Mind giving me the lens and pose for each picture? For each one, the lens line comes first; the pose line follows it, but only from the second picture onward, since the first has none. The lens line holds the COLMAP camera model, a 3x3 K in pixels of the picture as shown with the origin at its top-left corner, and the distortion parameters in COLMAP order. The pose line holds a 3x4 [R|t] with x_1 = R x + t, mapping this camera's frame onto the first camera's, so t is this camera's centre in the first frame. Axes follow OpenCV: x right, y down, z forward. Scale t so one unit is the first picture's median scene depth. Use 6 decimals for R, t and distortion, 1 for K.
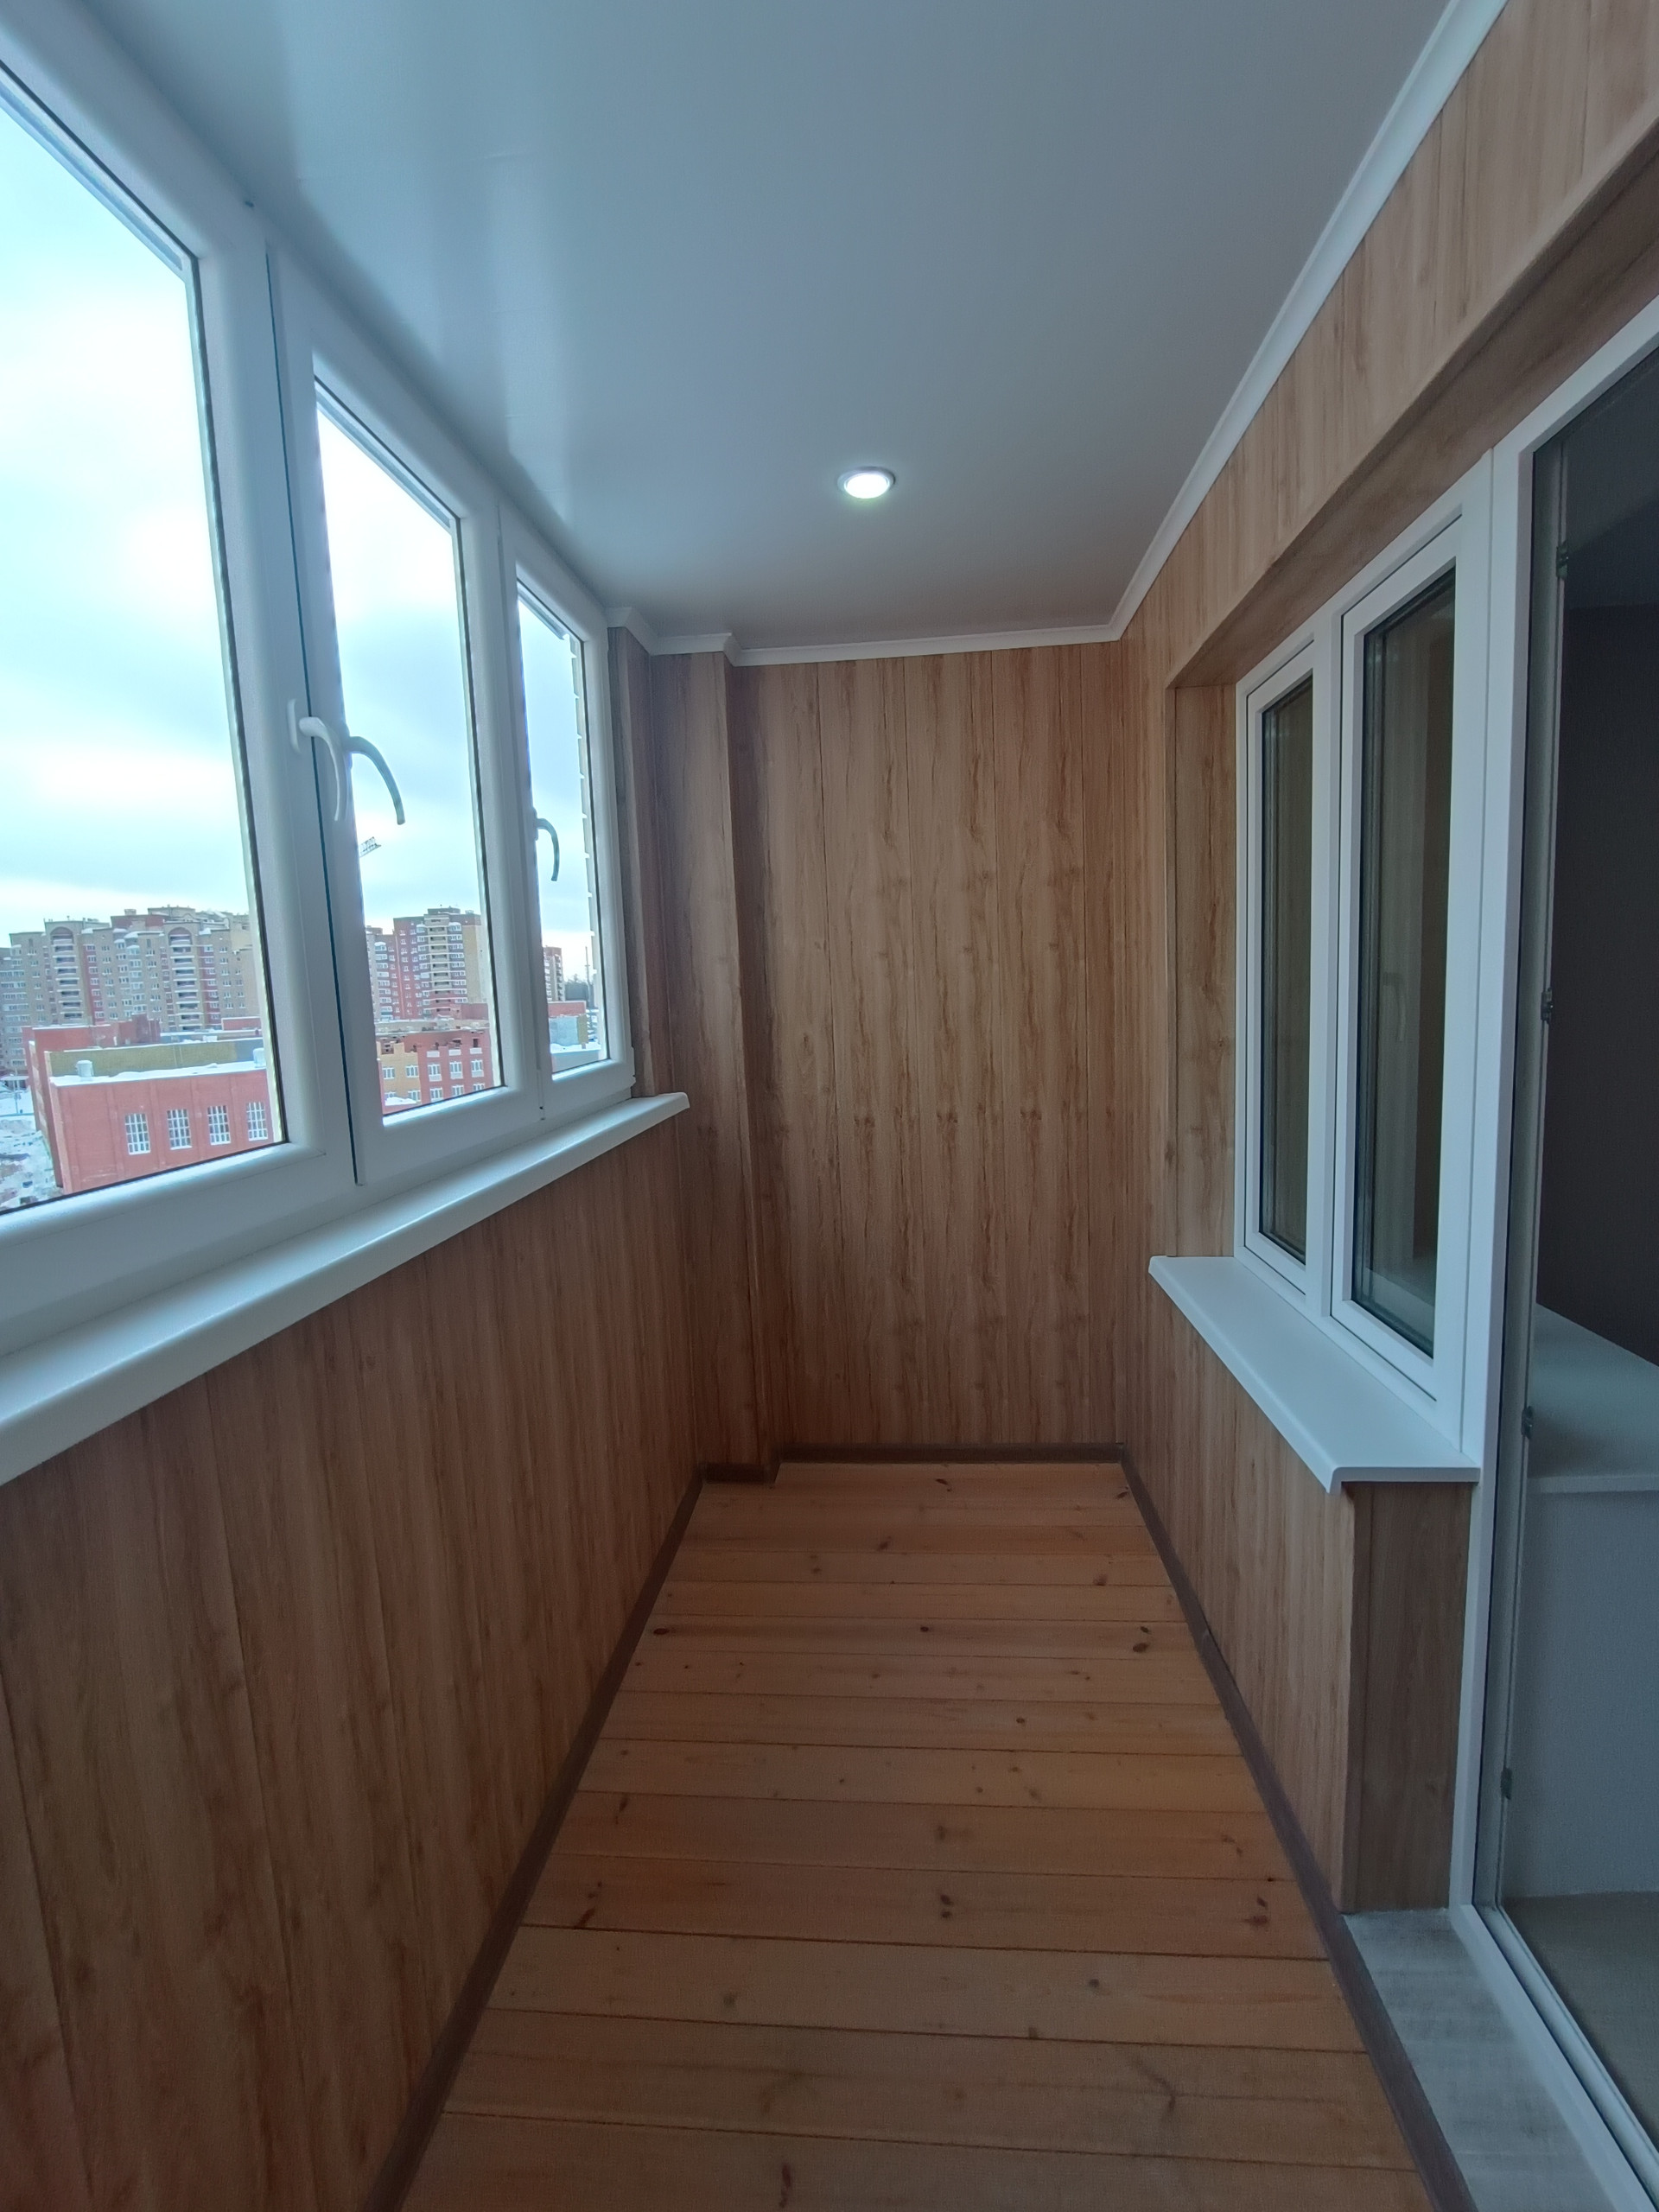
lens RADIAL K [[994.4, 0, 830.2], [0, 994.4, 1112.0], [0, 0, 1]] dist [-0.016079, -0.000023]
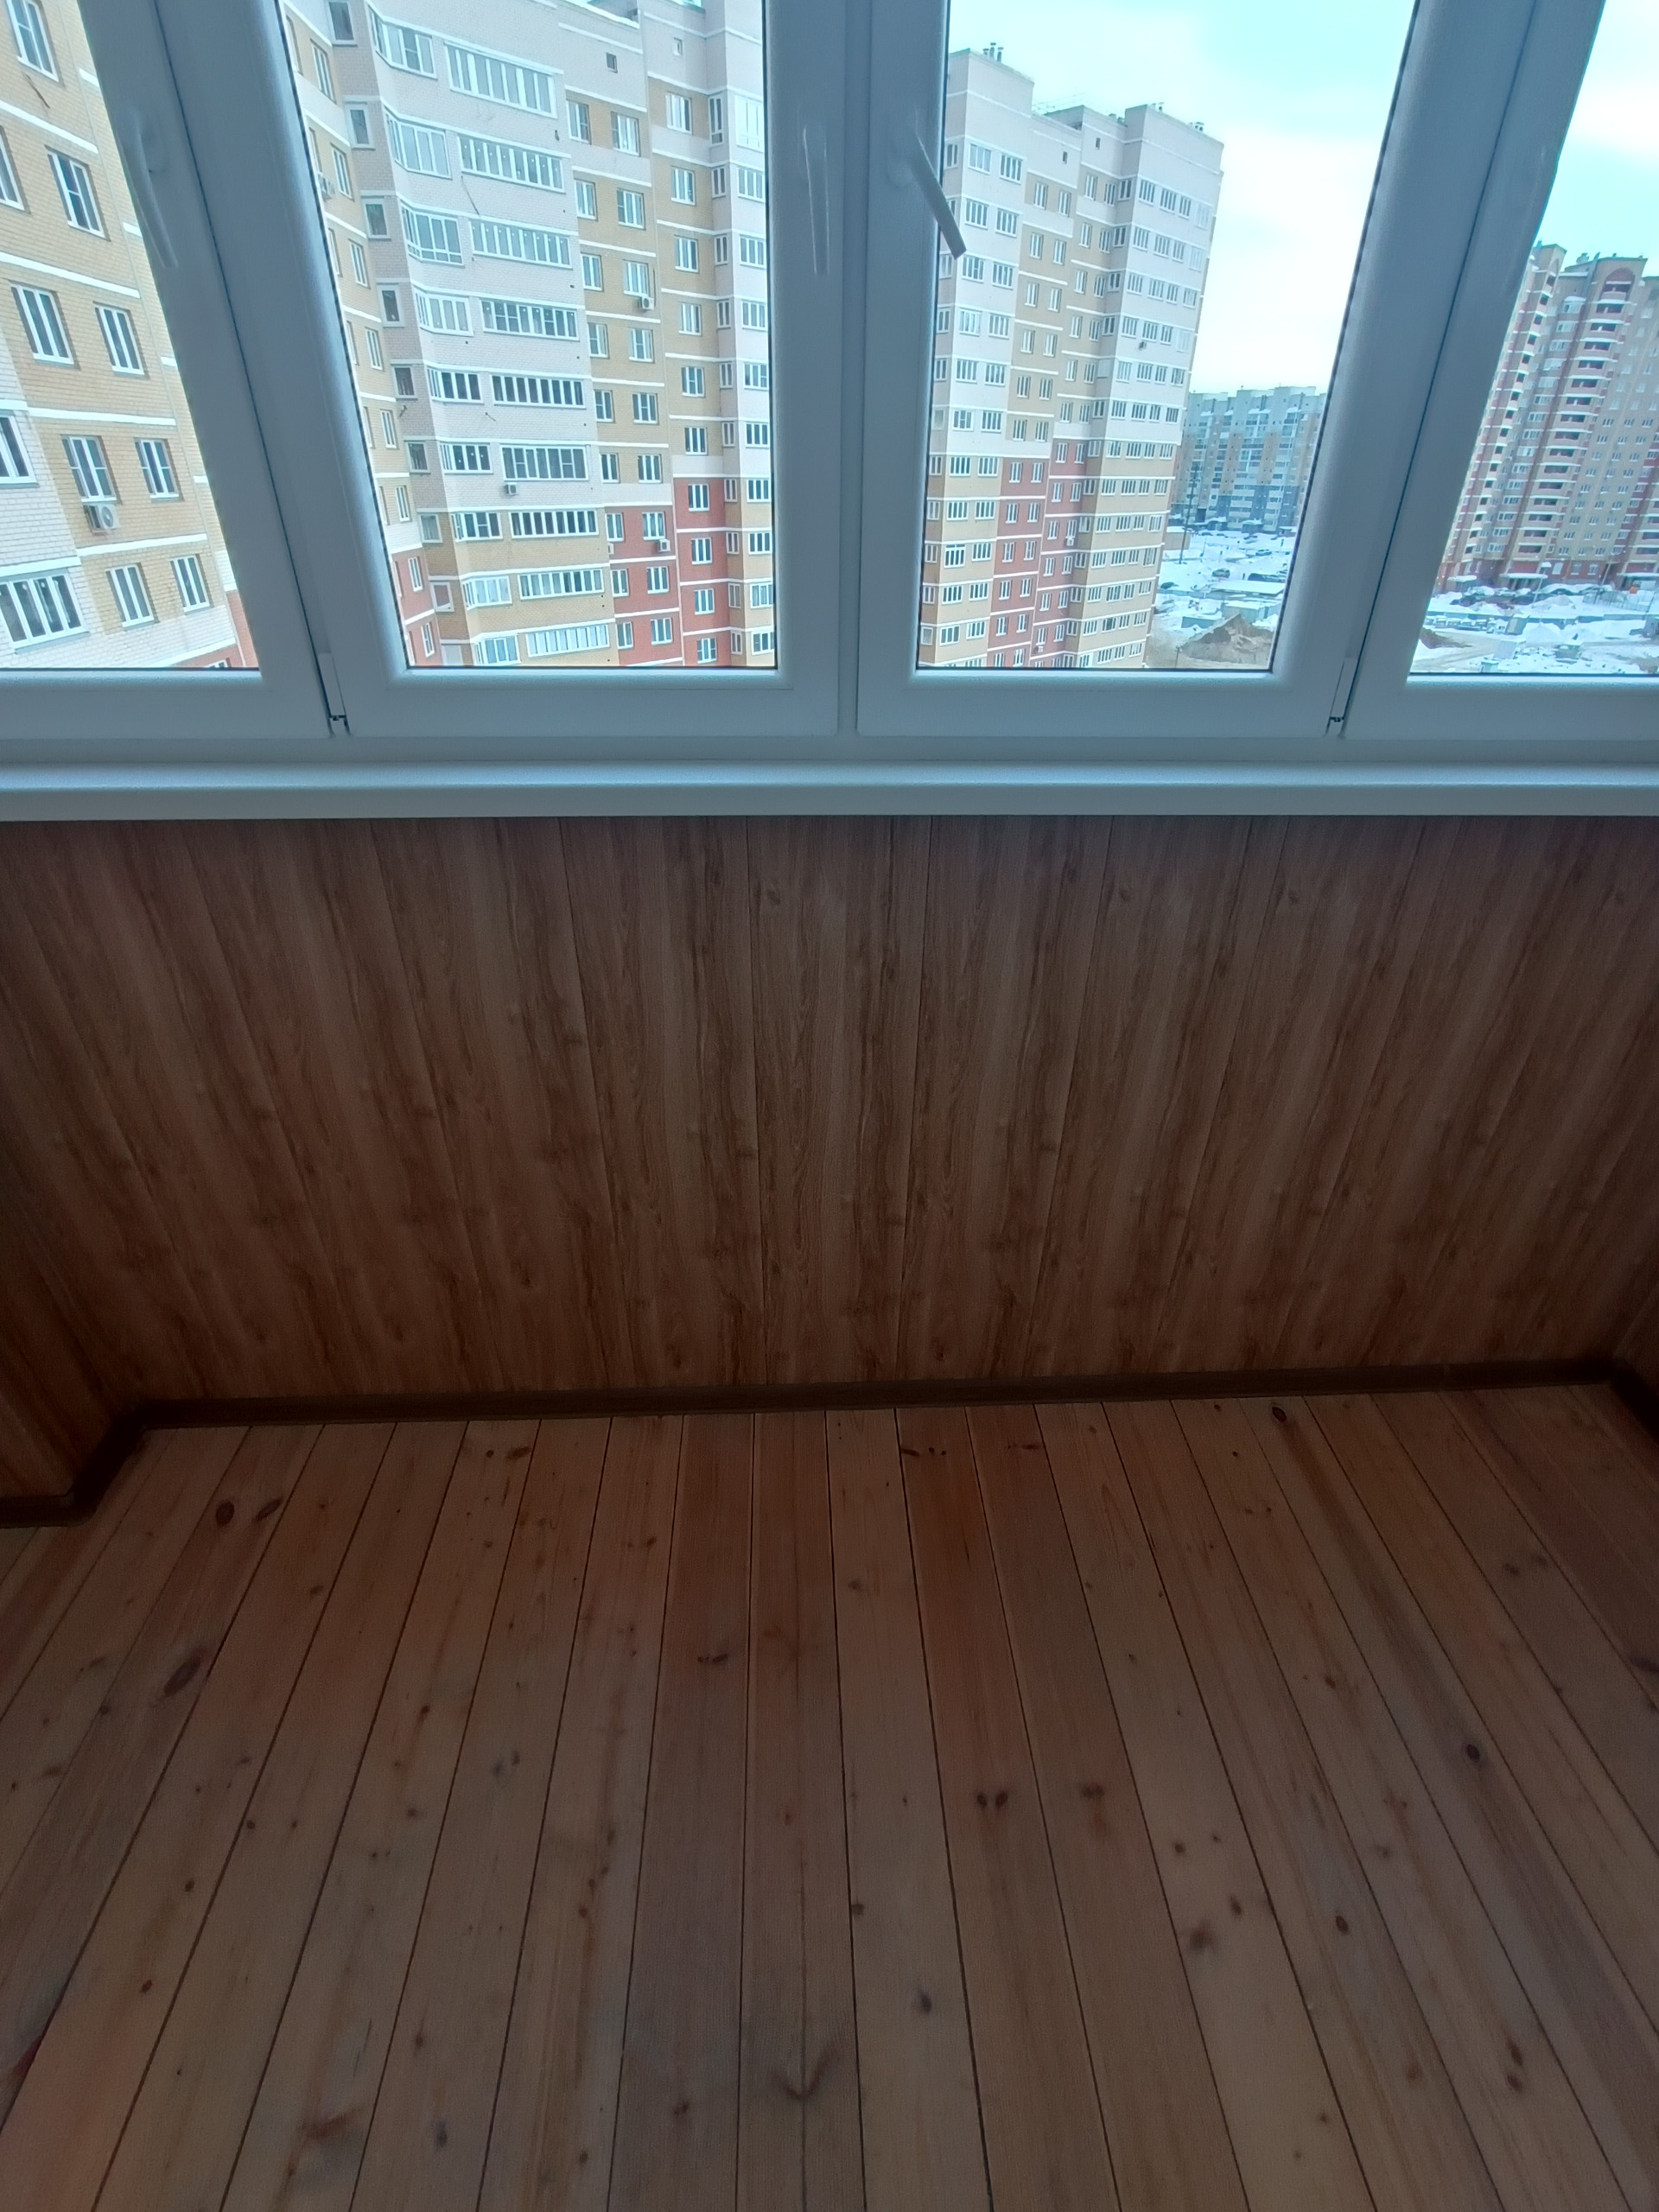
lens RADIAL K [[994.4, 0, 830.2], [0, 994.4, 1112.0], [0, 0, 1]] dist [-0.016079, -0.000023]
pose [[0.125621, 0.571371, -0.811021, 0.395677], [-0.136492, 0.819677, 0.556327, -0.120408], [0.982644, 0.040811, 0.180956, 0.597203]]
